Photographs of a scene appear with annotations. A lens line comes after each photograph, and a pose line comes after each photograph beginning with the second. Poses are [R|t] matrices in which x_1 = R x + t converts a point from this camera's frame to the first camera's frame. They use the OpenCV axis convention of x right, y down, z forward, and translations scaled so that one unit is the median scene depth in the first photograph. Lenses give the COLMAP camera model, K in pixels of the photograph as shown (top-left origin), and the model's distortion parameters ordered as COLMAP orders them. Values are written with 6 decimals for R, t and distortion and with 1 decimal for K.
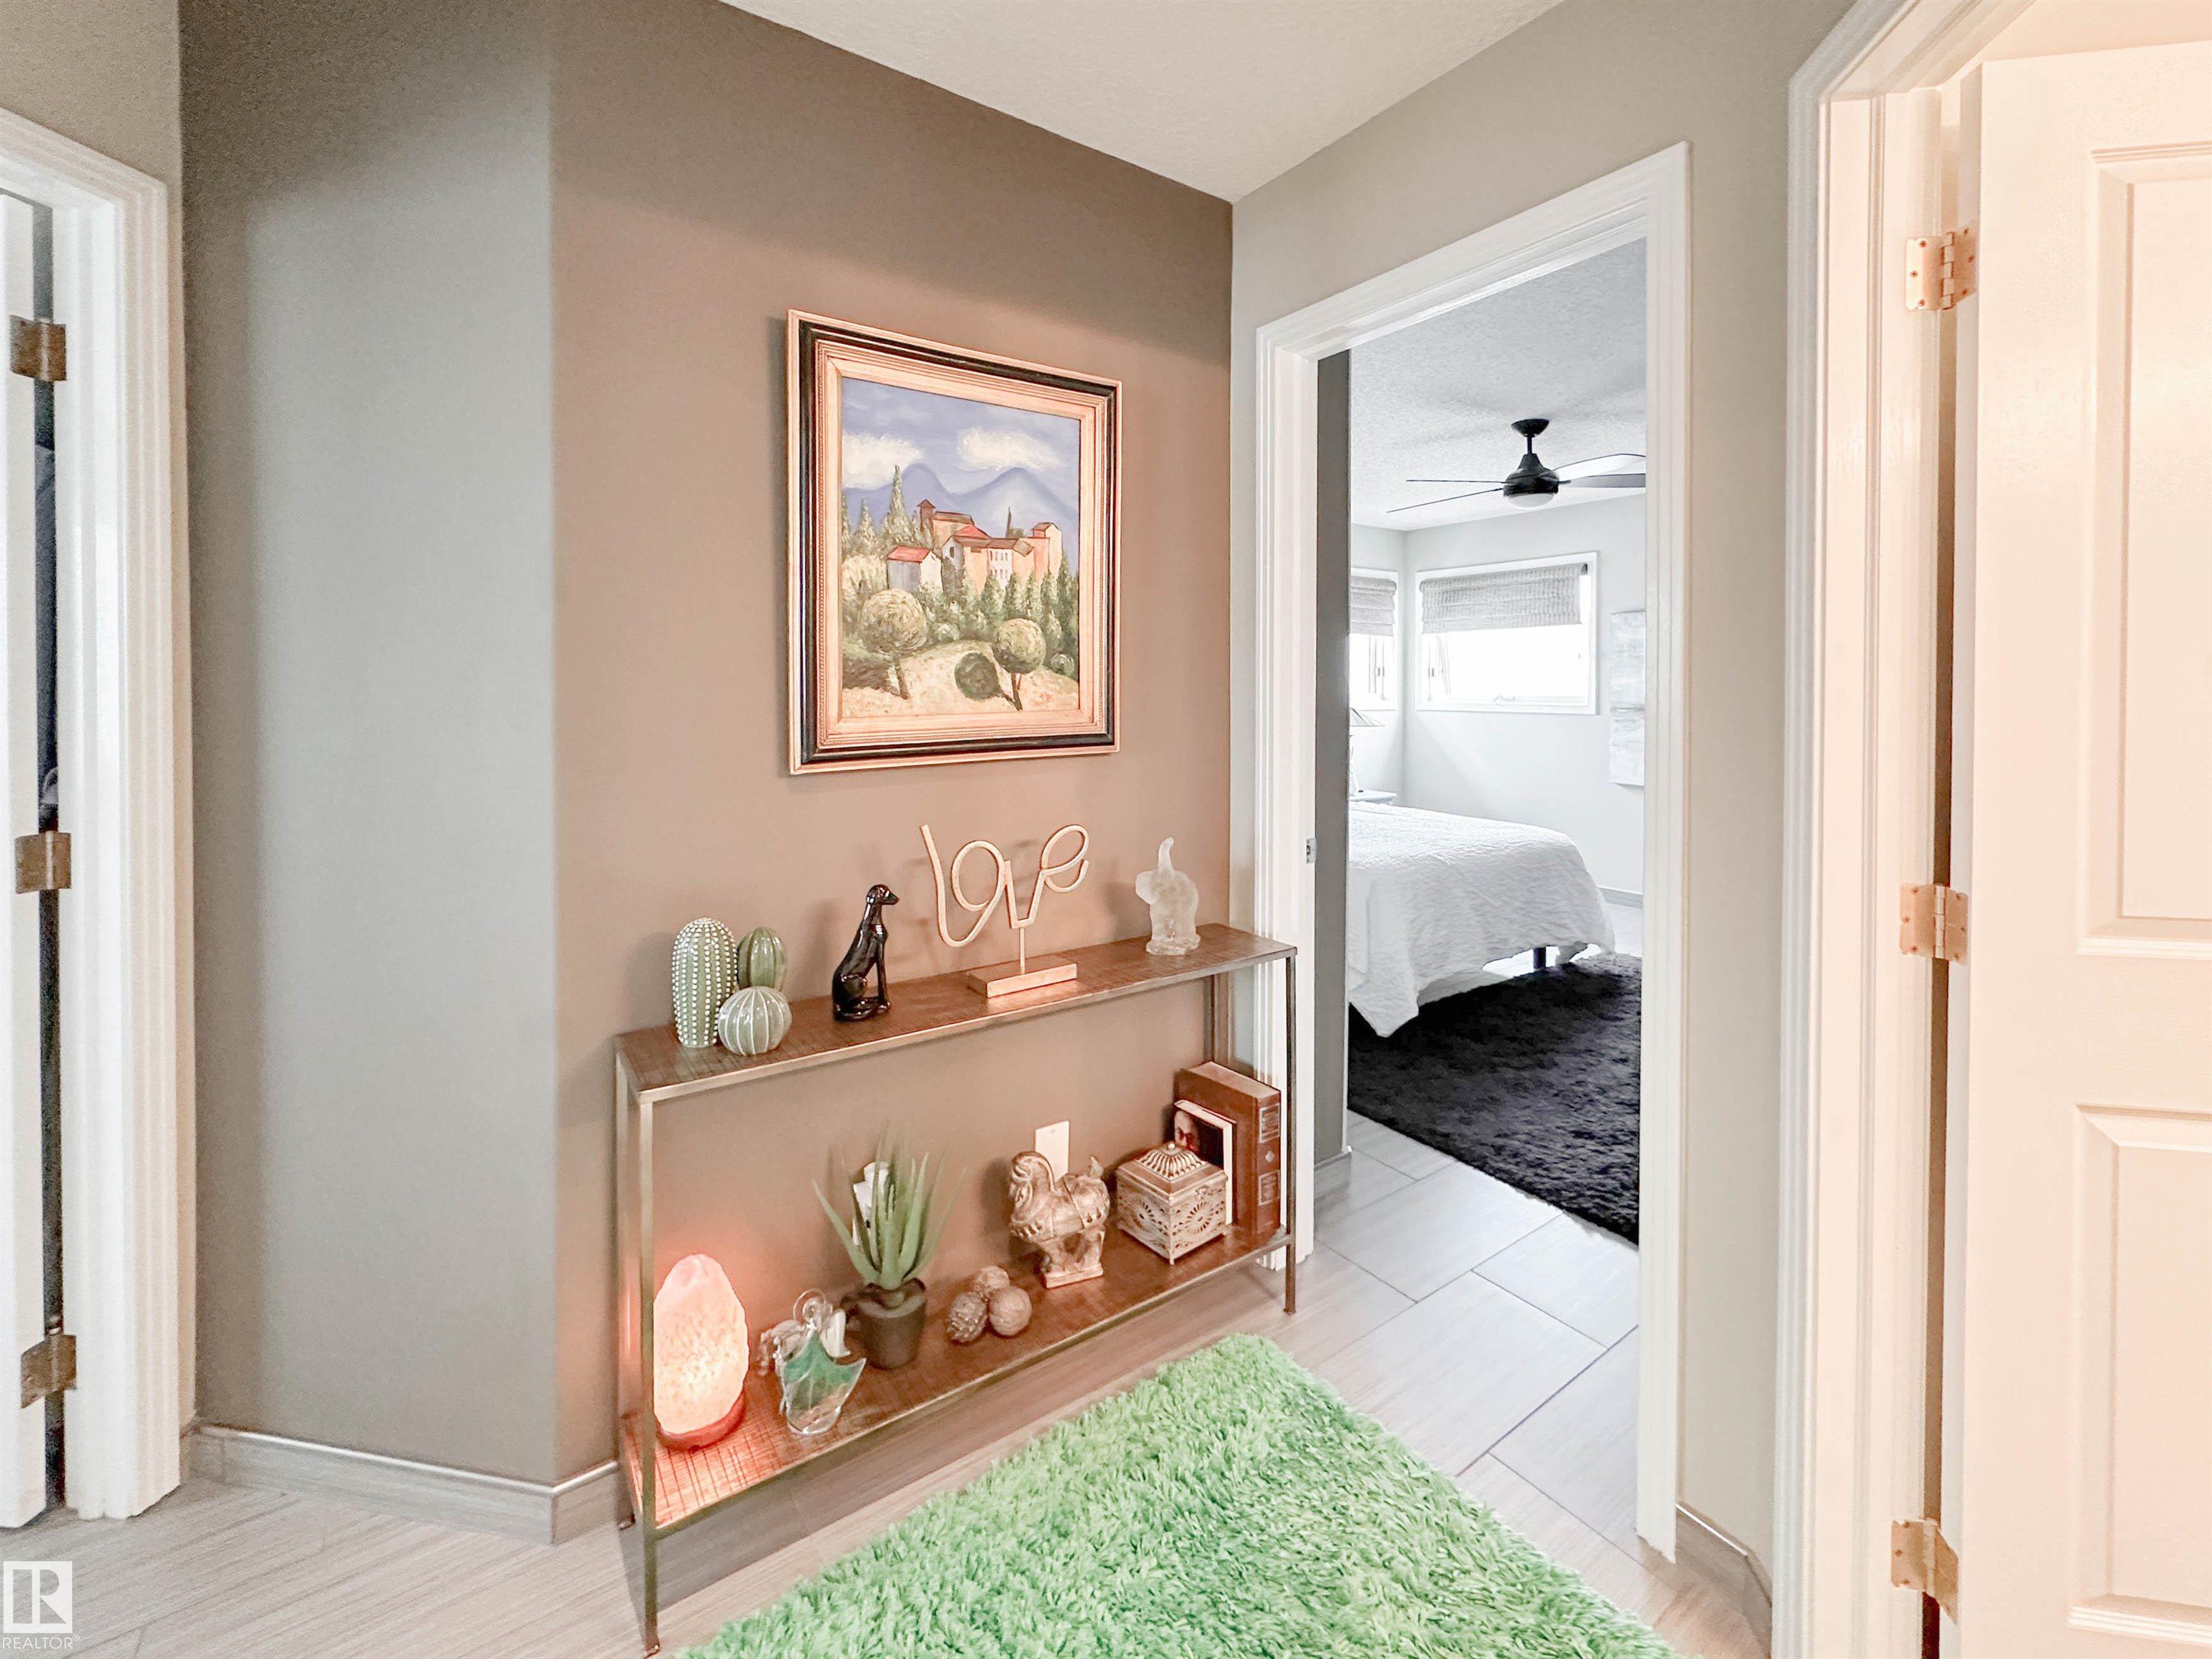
lens RADIAL K [[917.7, 0, 1077.8], [0, 917.7, 695.7], [0, 0, 1]] dist [-0.000531, -0.000026]
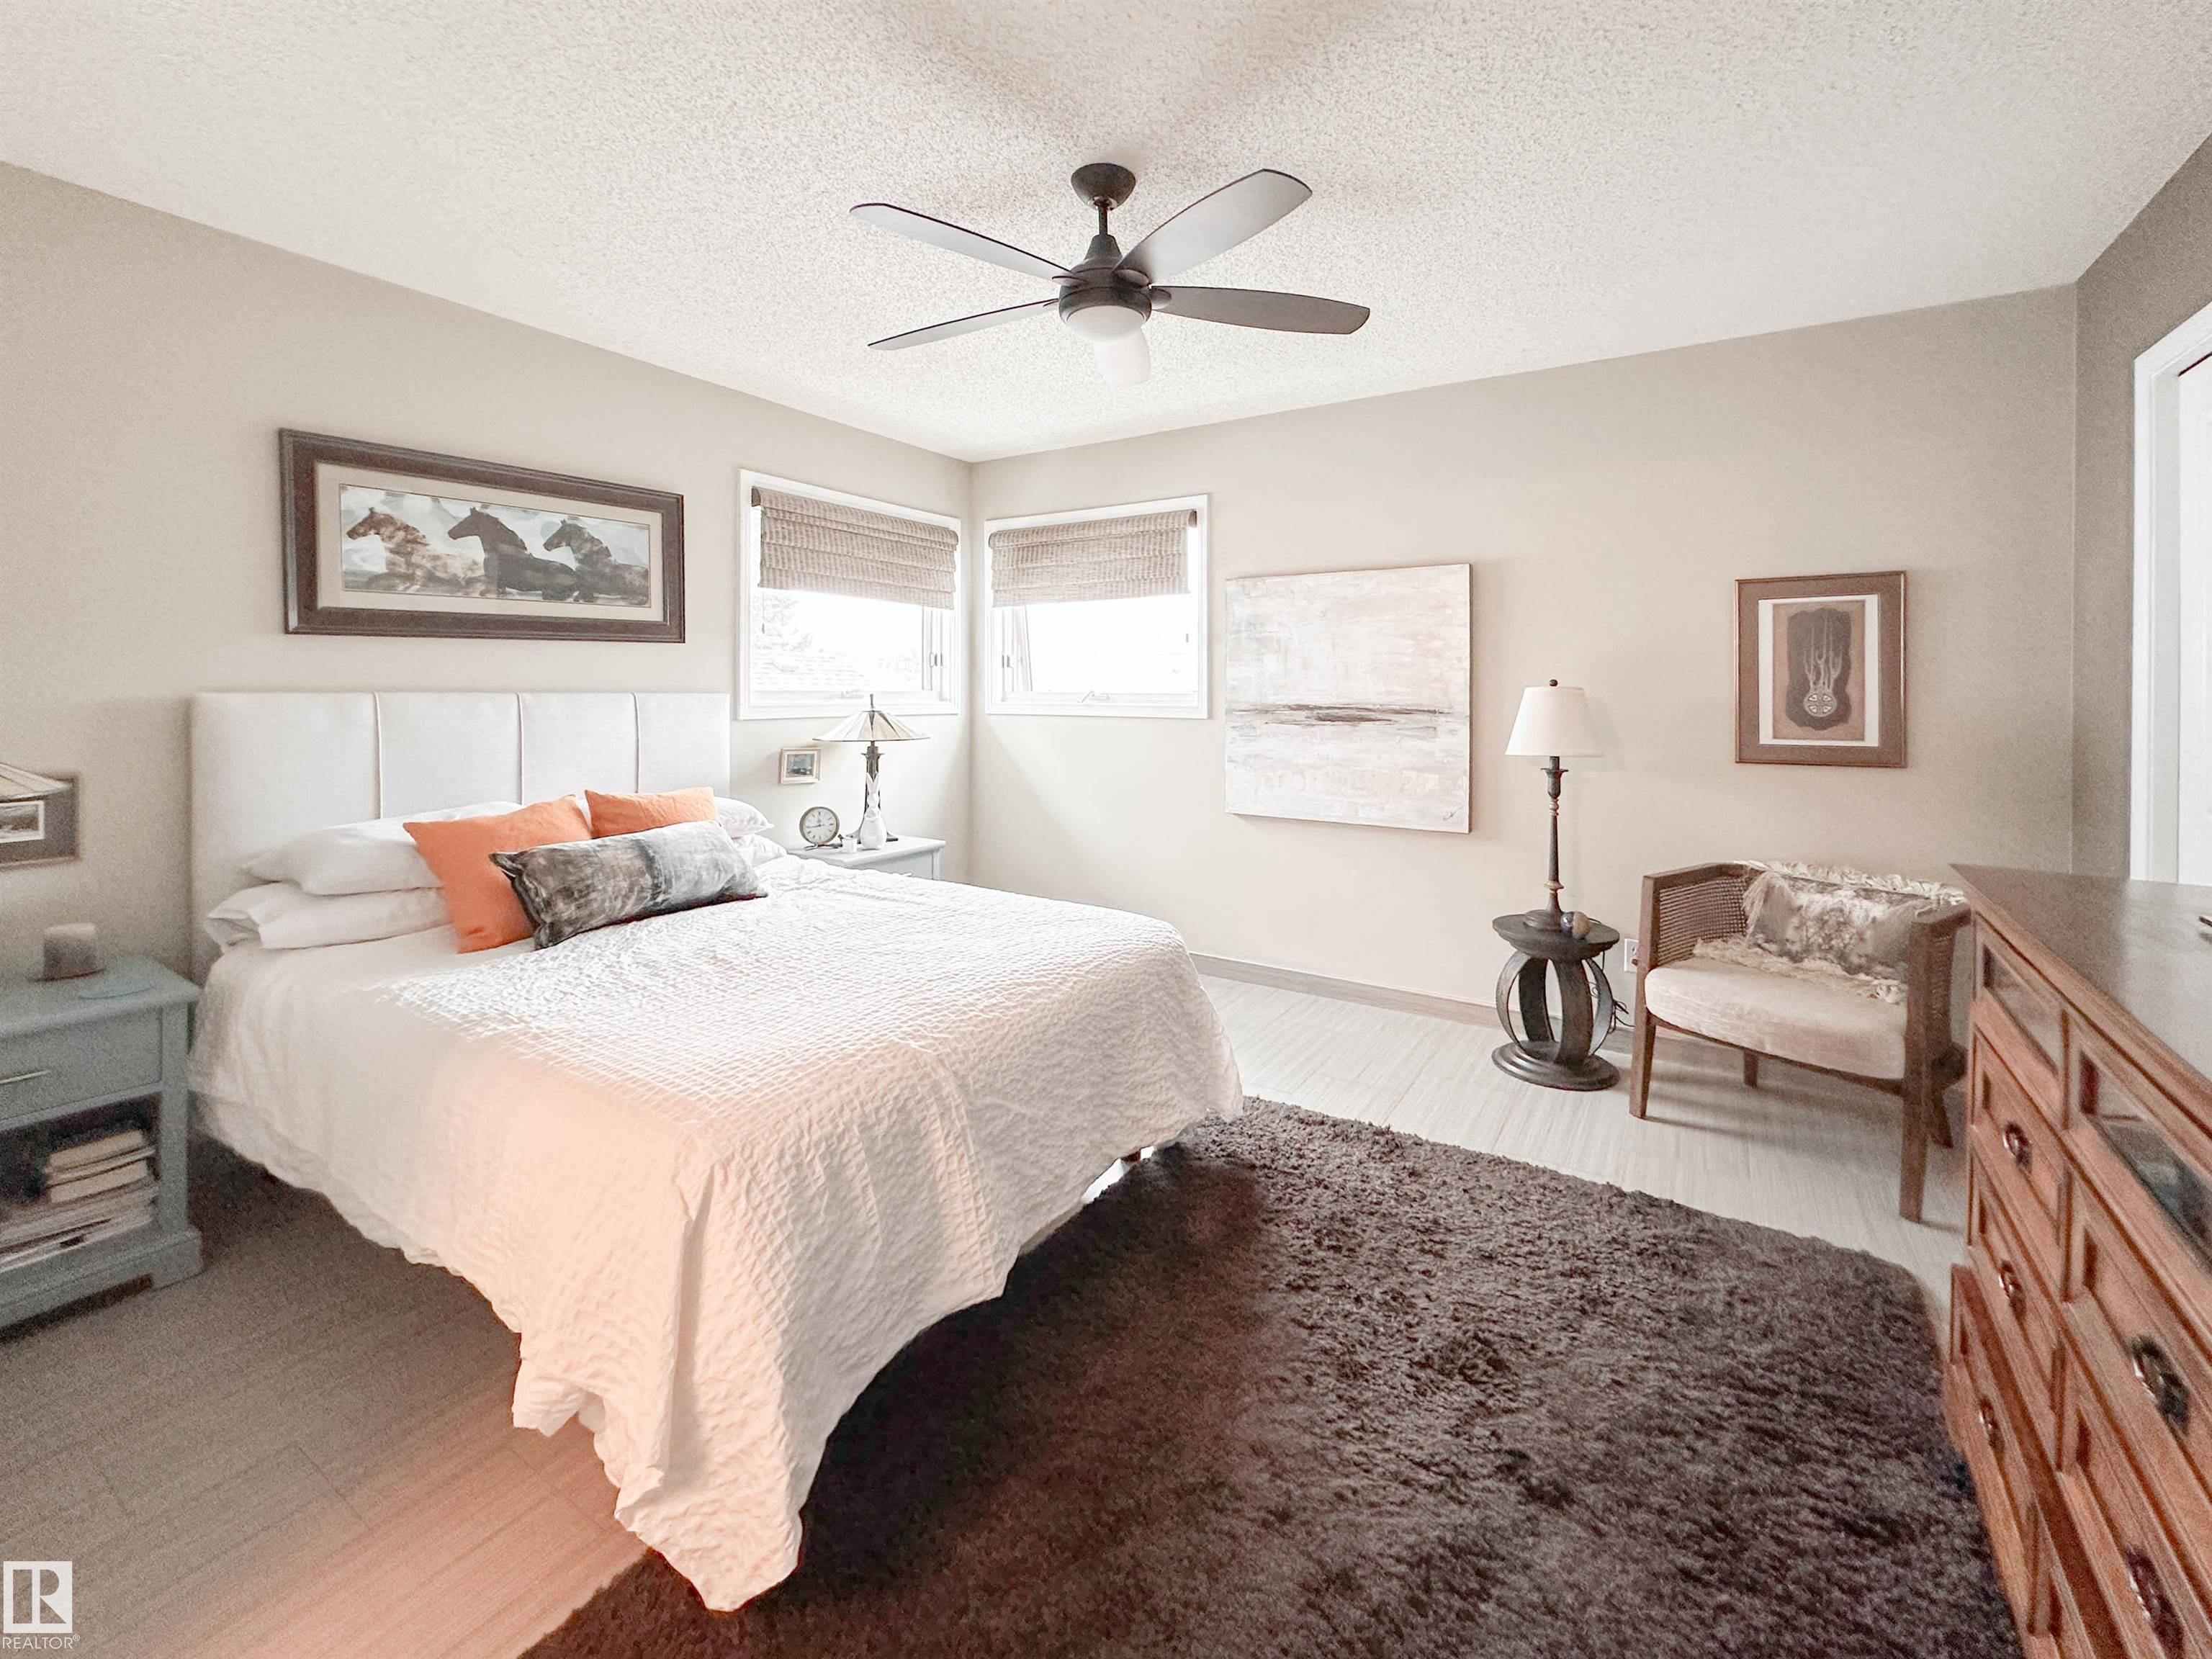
lens RADIAL K [[974.7, 0, 1080.2], [0, 974.7, 697.2], [0, 0, 1]] dist [-0.001158, -0.000322]
pose [[0.924804, -0.005883, 0.380398, 0.172538], [0.006812, 0.999976, -0.001097, 0.004607], [-0.380383, 0.003606, 0.924822, 0.315740]]
